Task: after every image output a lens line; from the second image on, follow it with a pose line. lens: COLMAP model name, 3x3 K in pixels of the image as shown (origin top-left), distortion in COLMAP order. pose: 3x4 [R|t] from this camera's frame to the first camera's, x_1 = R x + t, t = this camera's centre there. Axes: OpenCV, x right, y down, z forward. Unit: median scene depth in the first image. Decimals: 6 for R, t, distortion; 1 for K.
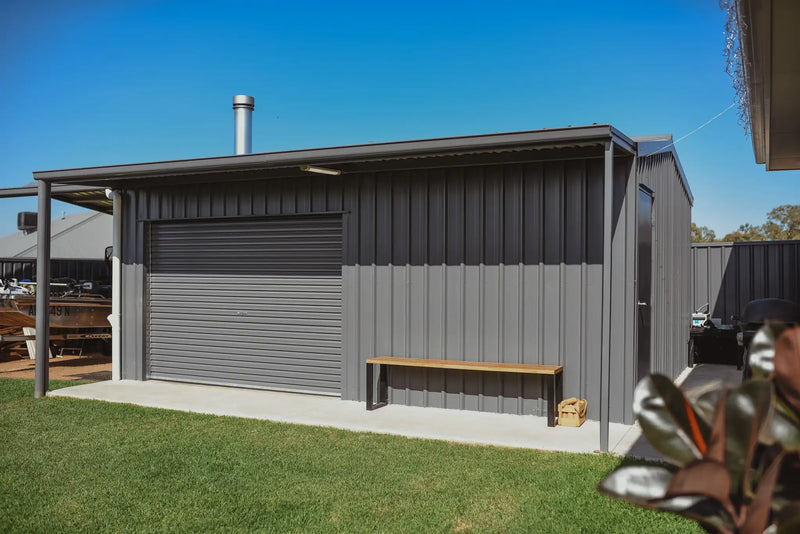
lens RADIAL K [[750.0, 0, 400.7], [0, 750.0, 270.2], [0, 0, 1]] dist [-0.012932, 0.000000]
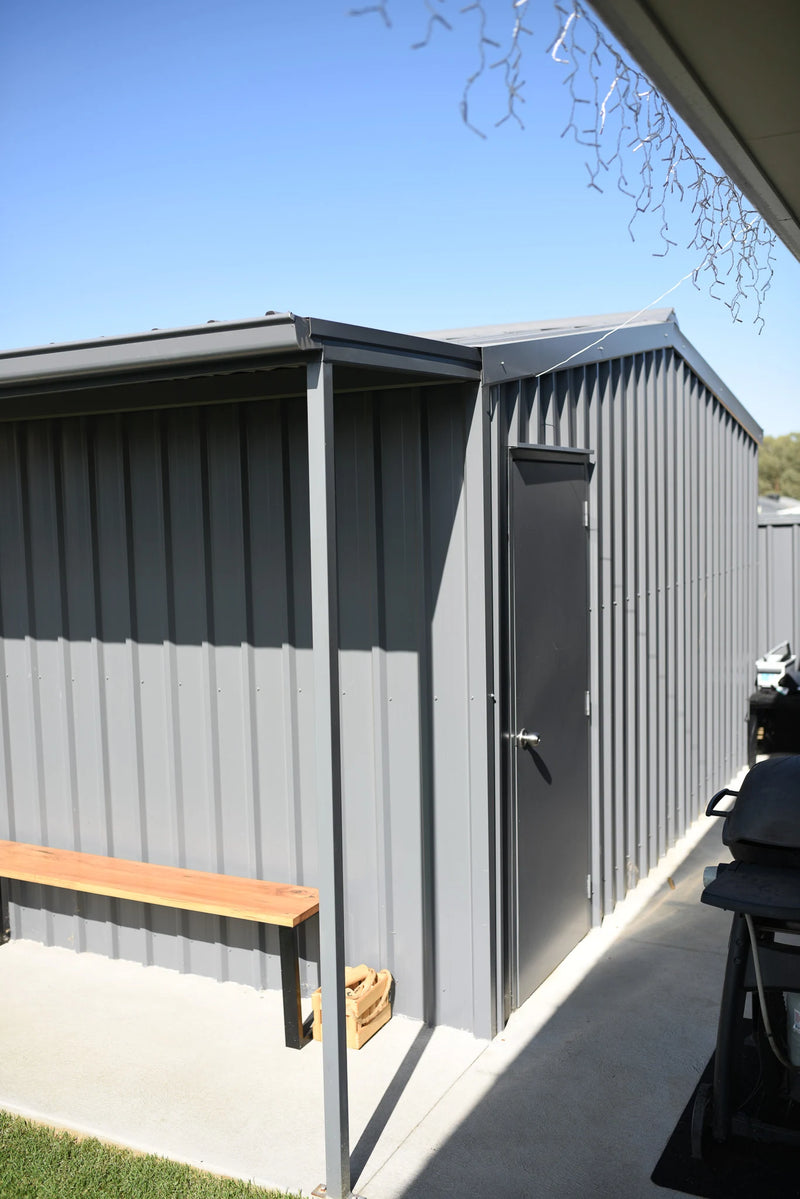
lens RADIAL K [[1124.1, 0, 399.0], [0, 1124.1, 595.8], [0, 0, 1]] dist [-0.012932, 0.000000]
pose [[0.999252, -0.026590, -0.028071, 0.270457], [0.028750, 0.996415, 0.079560, -0.084983], [0.025855, -0.080308, 0.996435, 0.382981]]
